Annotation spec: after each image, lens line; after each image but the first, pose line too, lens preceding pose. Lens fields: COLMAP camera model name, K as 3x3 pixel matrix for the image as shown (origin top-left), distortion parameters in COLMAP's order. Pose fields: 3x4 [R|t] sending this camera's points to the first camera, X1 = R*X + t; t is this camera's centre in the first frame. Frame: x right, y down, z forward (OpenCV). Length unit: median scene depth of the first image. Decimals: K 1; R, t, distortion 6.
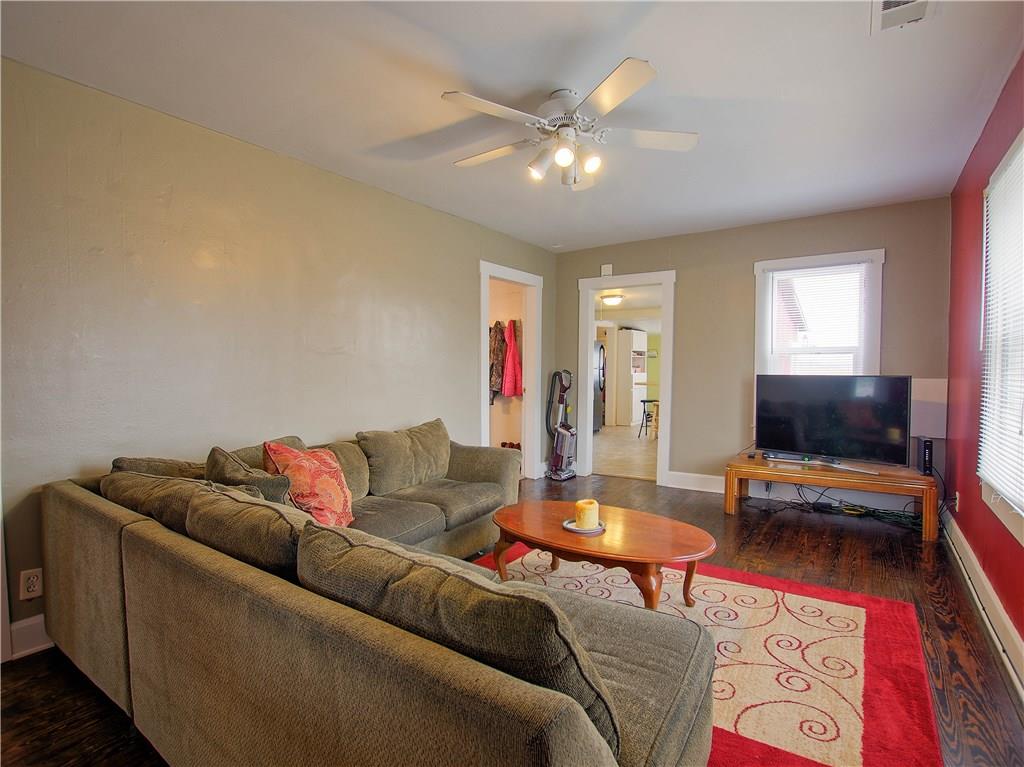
lens RADIAL K [[515.8, 0, 523.6], [0, 515.8, 381.2], [0, 0, 1]] dist [-0.037351, 0.009071]
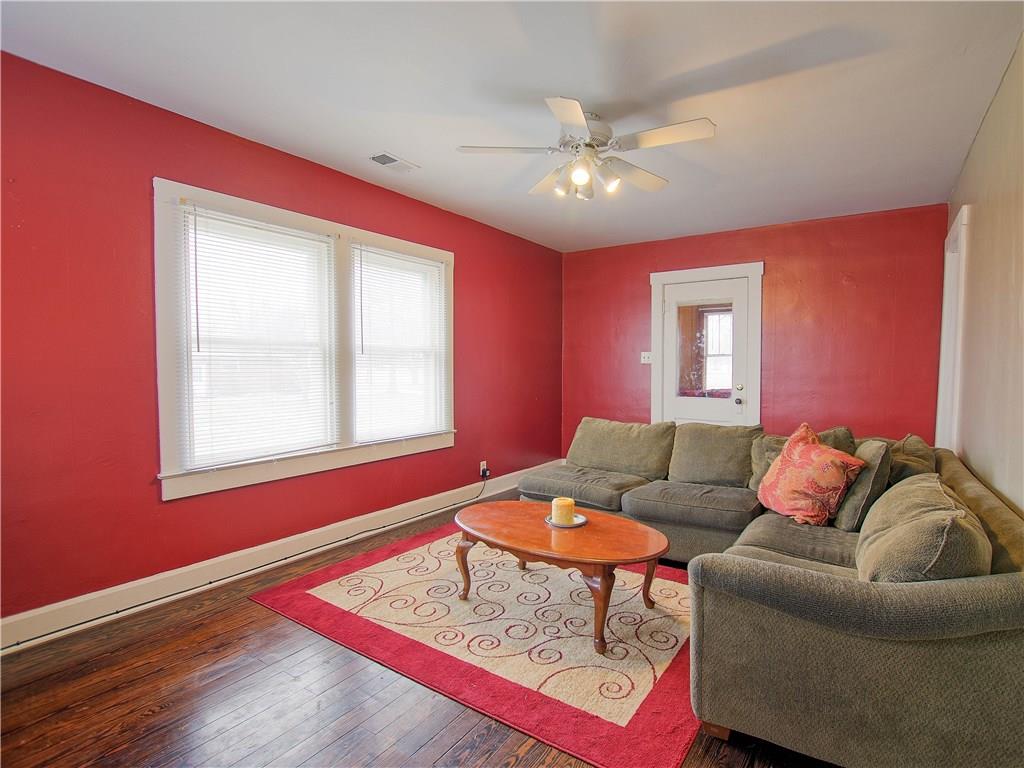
lens RADIAL K [[509.9, 0, 536.3], [0, 509.9, 388.7], [0, 0, 1]] dist [-0.033740, -0.000010]
pose [[-1.000000, 0.000472, -0.000880, 0.105494], [0.000399, 0.996684, 0.081367, -0.039147], [0.000915, 0.081367, -0.996684, 1.172002]]
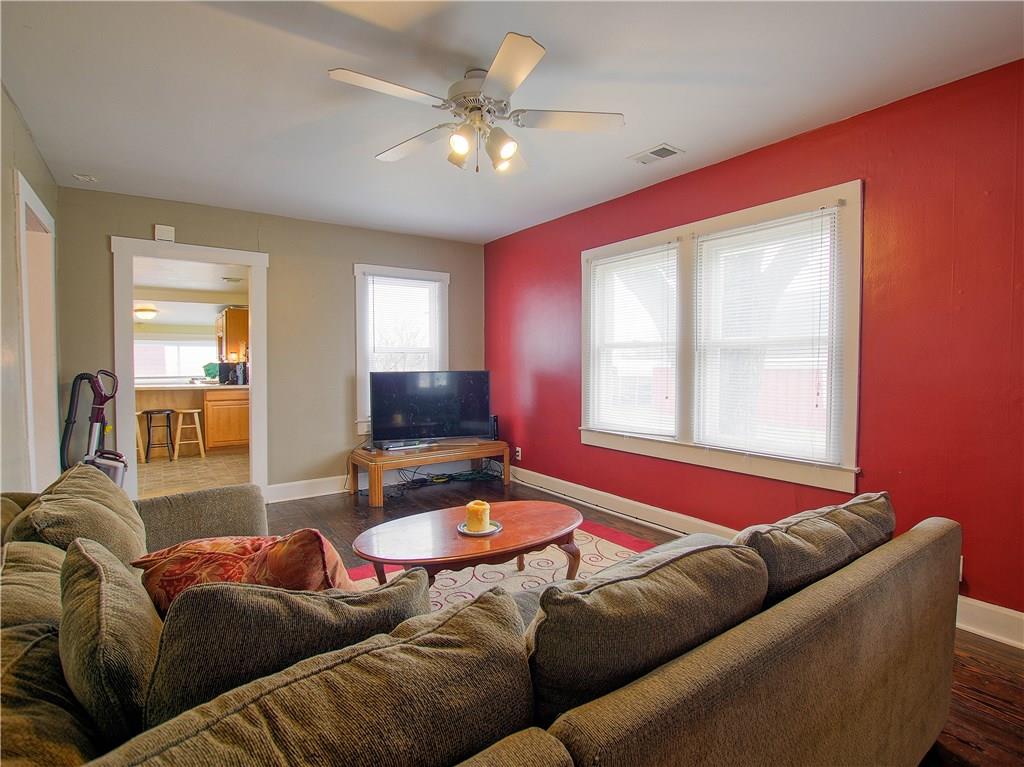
lens RADIAL K [[509.9, 0, 536.3], [0, 509.9, 388.2], [0, 0, 1]] dist [-0.033740, -0.000010]
pose [[0.332612, -0.041574, 0.942147, -0.431947], [0.029277, 0.999001, 0.033747, -0.005254], [-0.942609, 0.016359, 0.333497, 0.341660]]
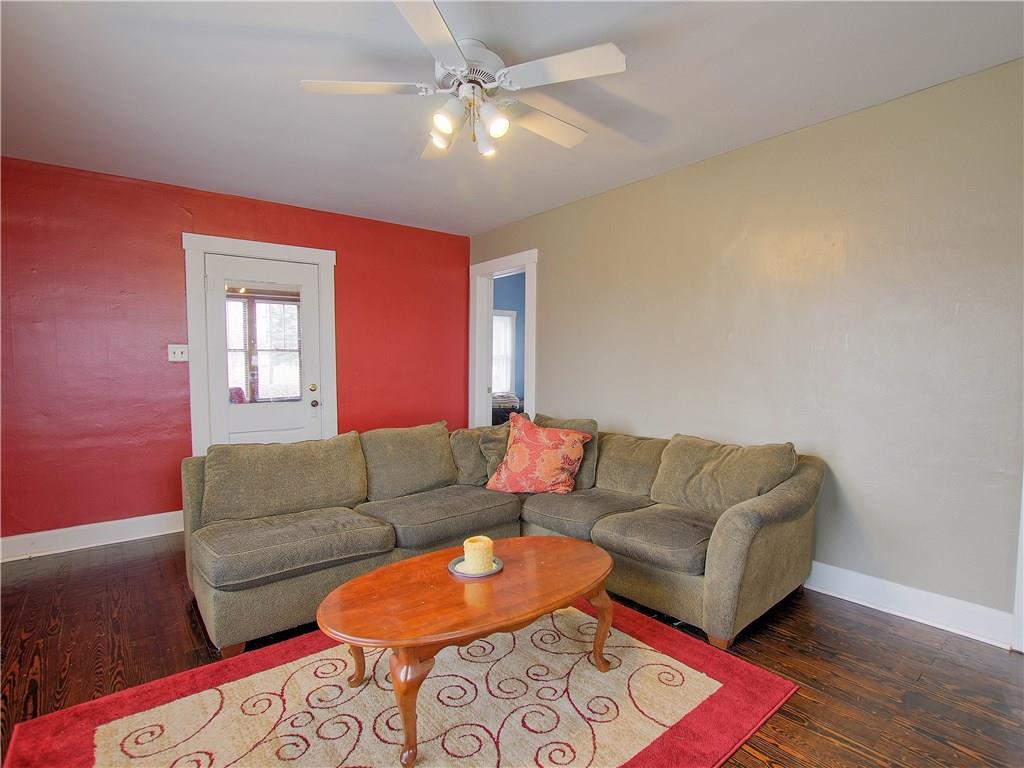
lens RADIAL K [[509.9, 0, 536.3], [0, 509.9, 388.7], [0, 0, 1]] dist [-0.033740, -0.000010]
pose [[-0.265404, 0.044048, -0.963130, 0.489320], [-0.034815, 0.997866, 0.055231, -0.021790], [0.963508, 0.048189, -0.263305, 0.751825]]
